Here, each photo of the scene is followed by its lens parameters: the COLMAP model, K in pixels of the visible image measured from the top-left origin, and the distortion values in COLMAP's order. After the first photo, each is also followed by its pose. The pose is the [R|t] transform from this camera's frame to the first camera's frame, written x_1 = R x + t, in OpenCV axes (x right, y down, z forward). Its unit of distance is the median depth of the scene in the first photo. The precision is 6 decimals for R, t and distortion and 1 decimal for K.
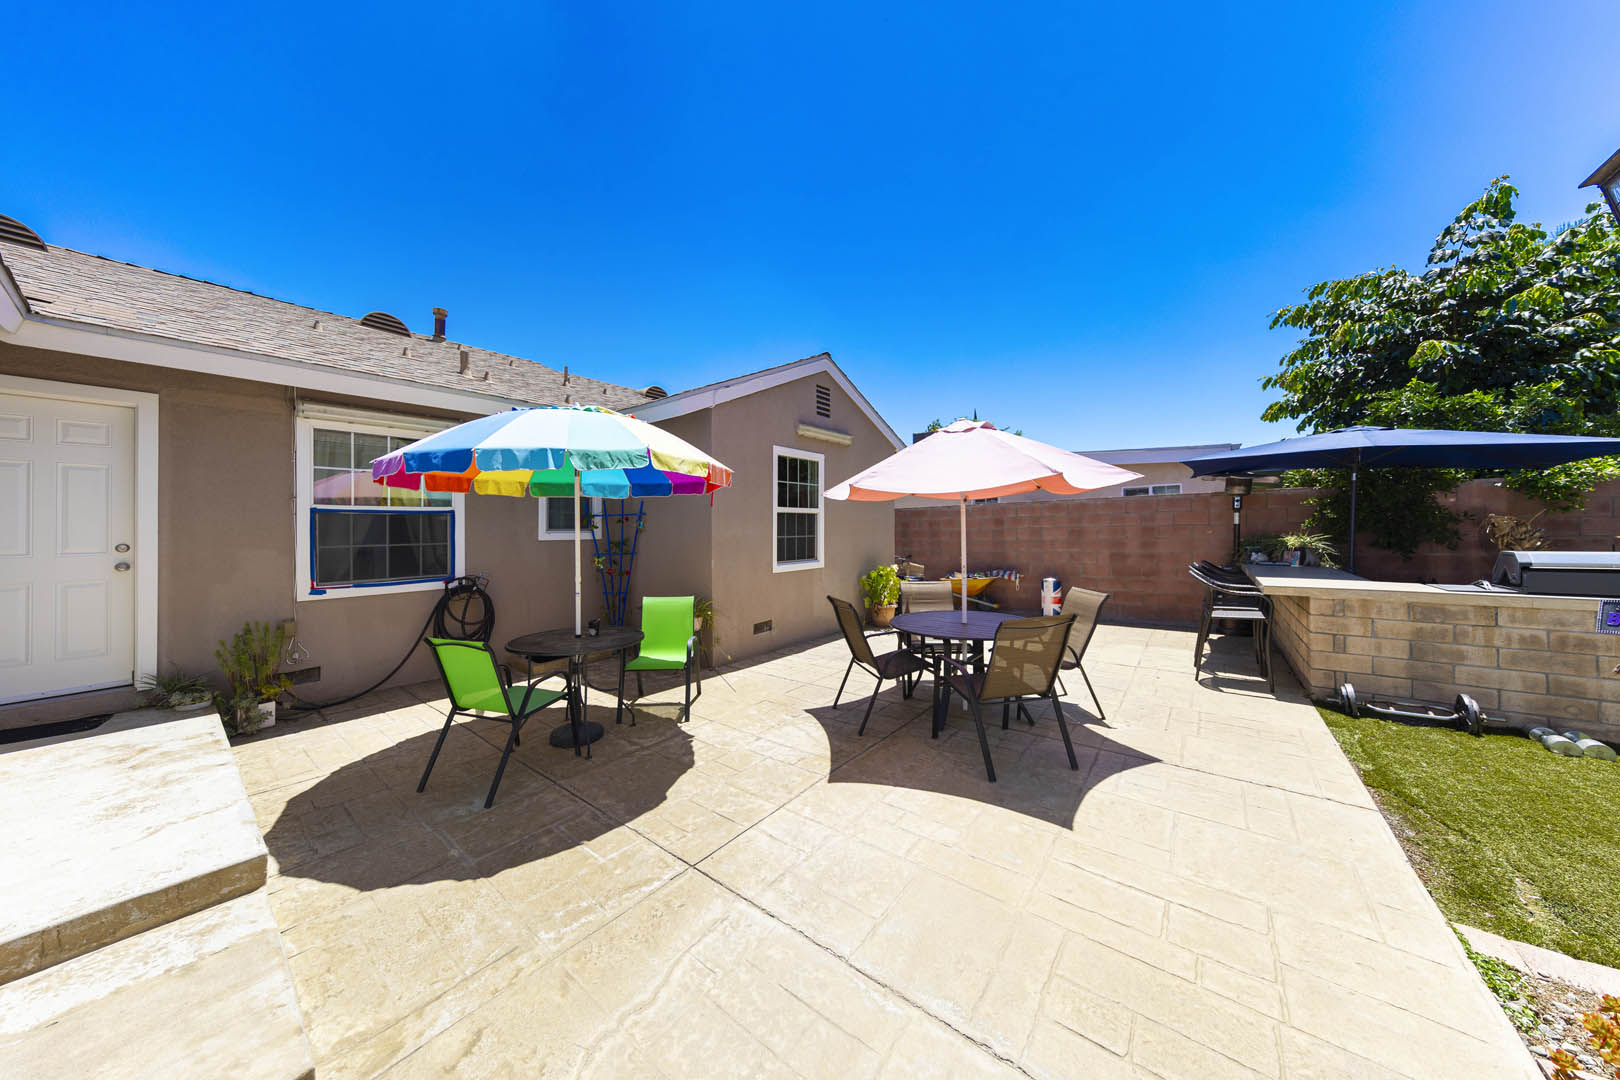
lens RADIAL K [[520.4, 0, 799.7], [0, 520.4, 536.8], [0, 0, 1]] dist [0.007192, -0.000628]
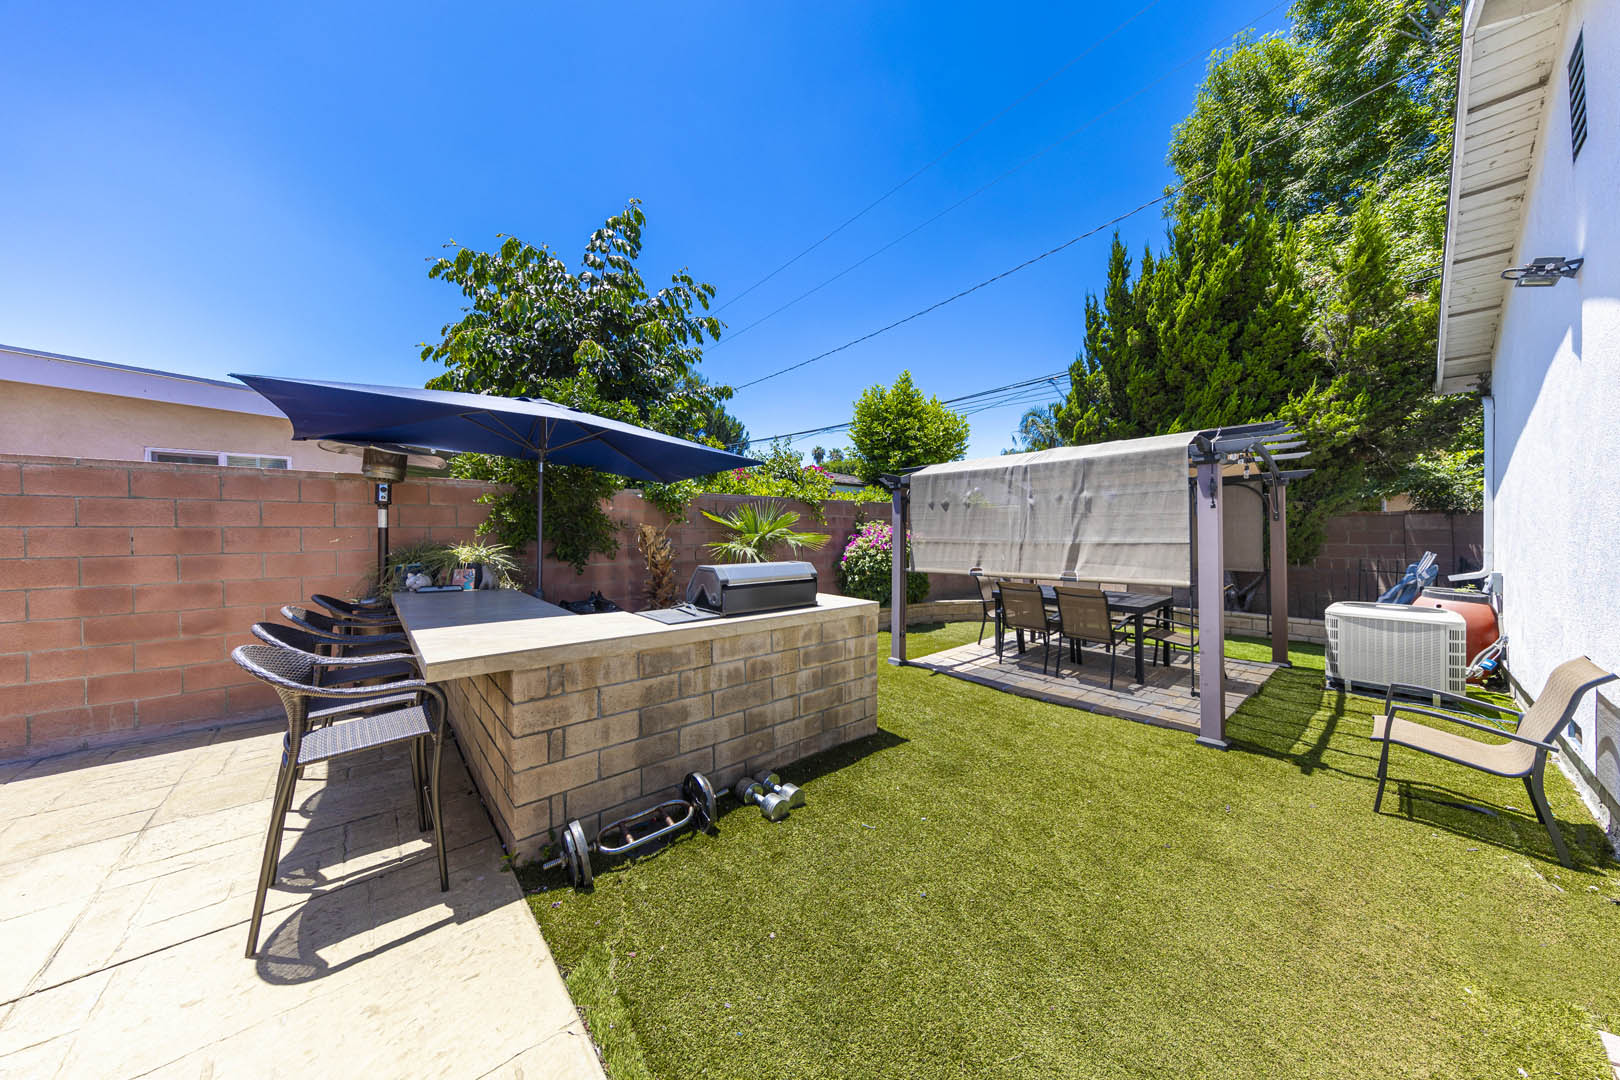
lens RADIAL K [[520.4, 0, 840.7], [0, 520.4, 542.7], [0, 0, 1]] dist [0.007192, -0.000628]
pose [[0.172231, -0.003842, 0.985049, 0.361236], [0.006149, 0.999977, 0.002825, -0.006320], [-0.985037, 0.005571, 0.172251, 0.407804]]
